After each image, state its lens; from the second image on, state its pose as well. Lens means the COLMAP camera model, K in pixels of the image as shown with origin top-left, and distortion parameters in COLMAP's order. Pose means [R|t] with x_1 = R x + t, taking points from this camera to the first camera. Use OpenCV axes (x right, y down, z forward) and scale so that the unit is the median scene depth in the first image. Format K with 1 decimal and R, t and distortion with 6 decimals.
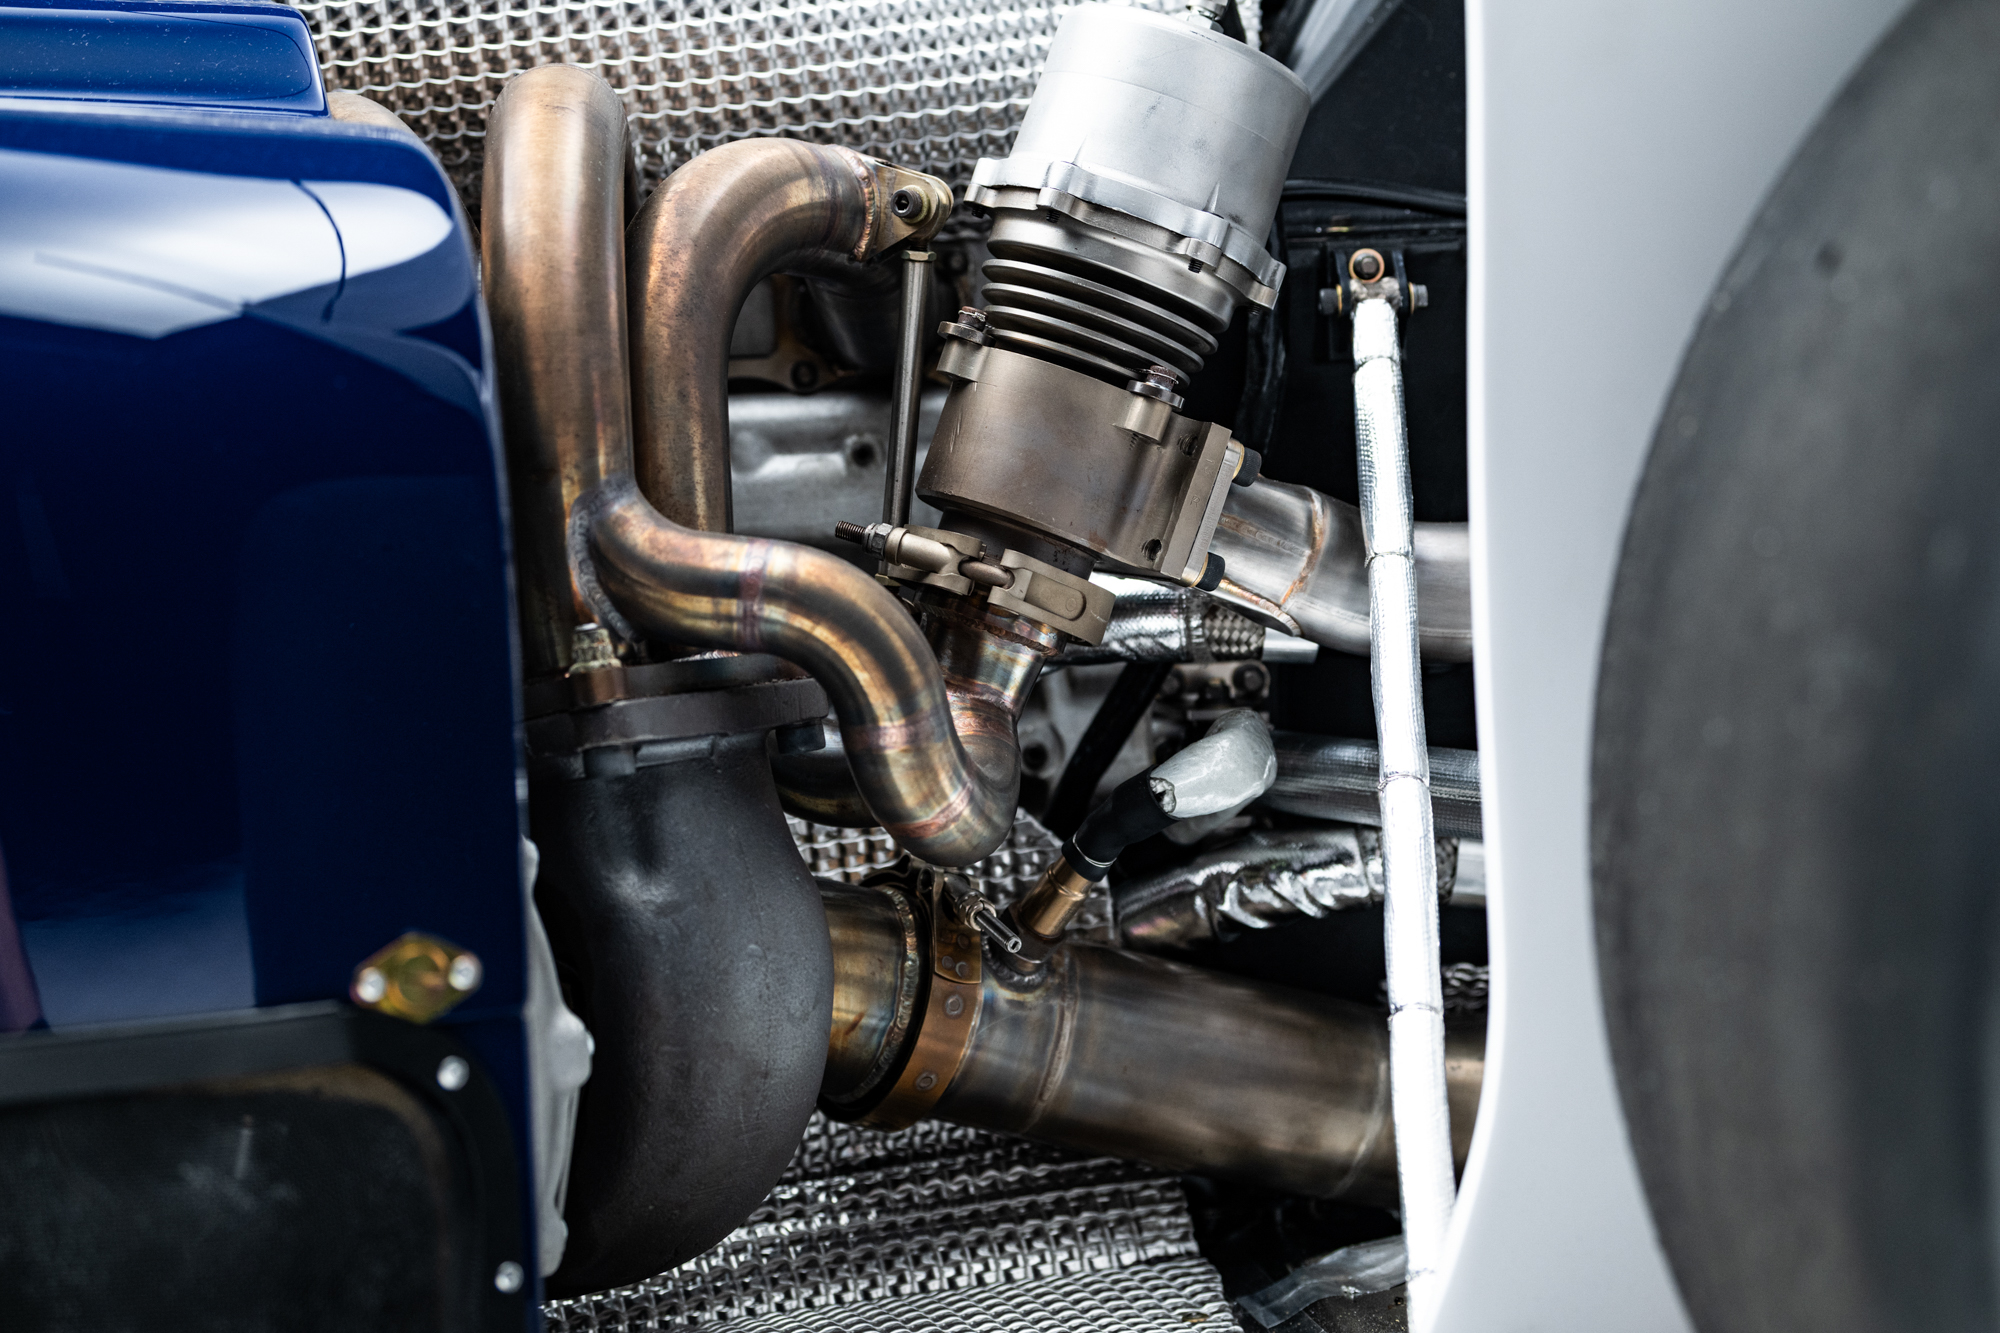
lens RADIAL K [[4067.0, 0, 1000.0], [0, 4067.0, 666.5], [0, 0, 1]] dist [0.019316, -0.182756]
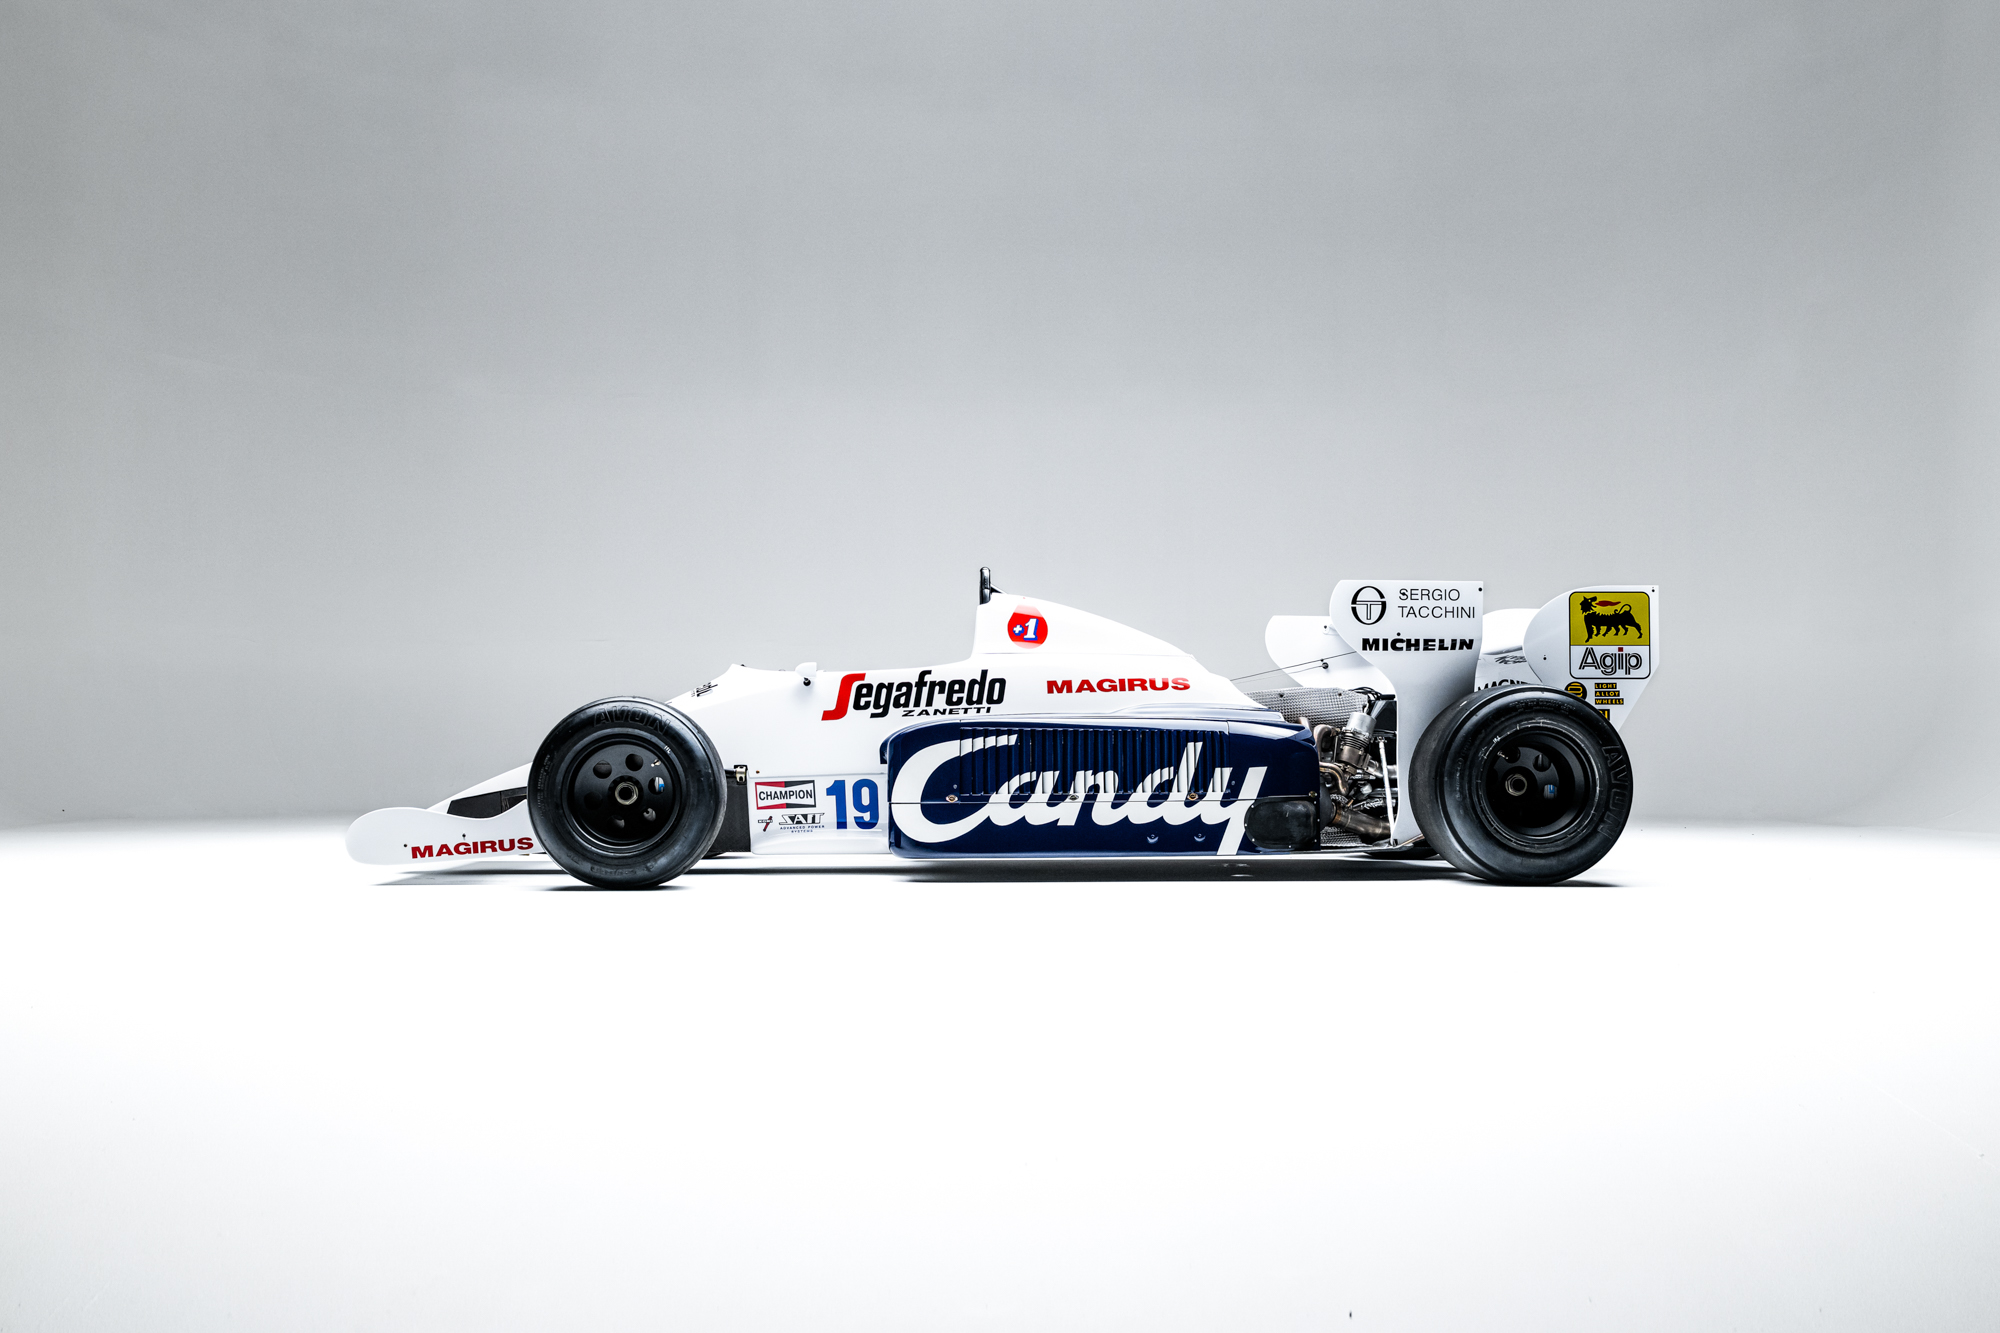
lens RADIAL K [[2025.7, 0, 1000.0], [0, 2025.7, 666.5], [0, 0, 1]] dist [-0.017538, -0.003598]
pose [[0.999460, 0.022947, -0.023529, -0.729182], [-0.025834, 0.991074, -0.130789, 0.396690], [0.020318, 0.131327, 0.991131, -3.930619]]
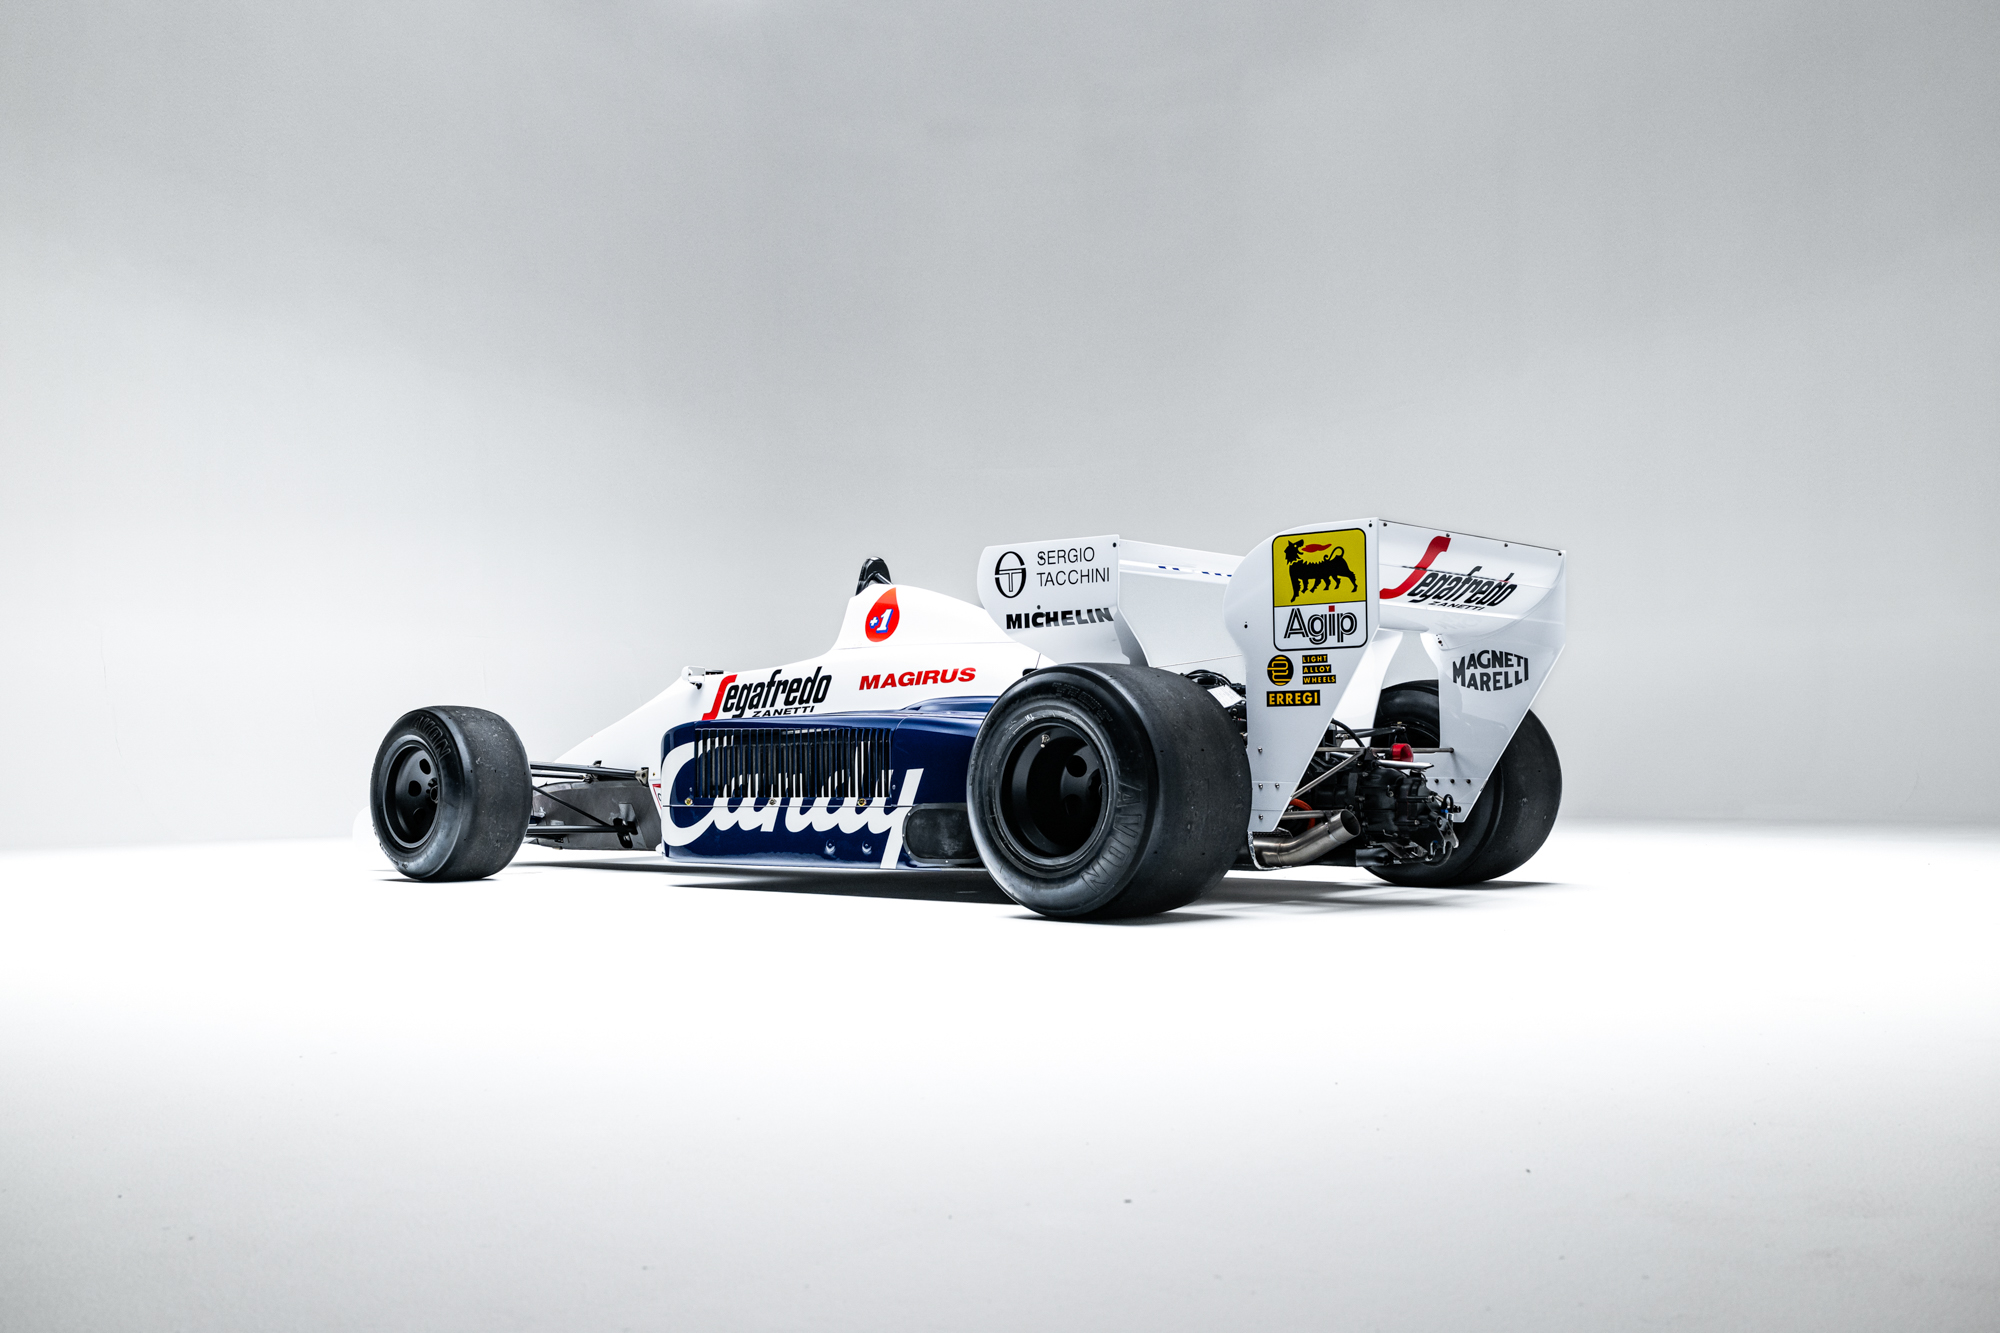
lens RADIAL K [[2025.7, 0, 1000.0], [0, 2025.7, 666.5], [0, 0, 1]] dist [-0.017538, -0.003598]
pose [[0.703627, -0.013424, -0.710442, 2.748313], [-0.072244, 0.993289, -0.090319, 0.152602], [0.706887, 0.114876, 0.697936, -2.015138]]
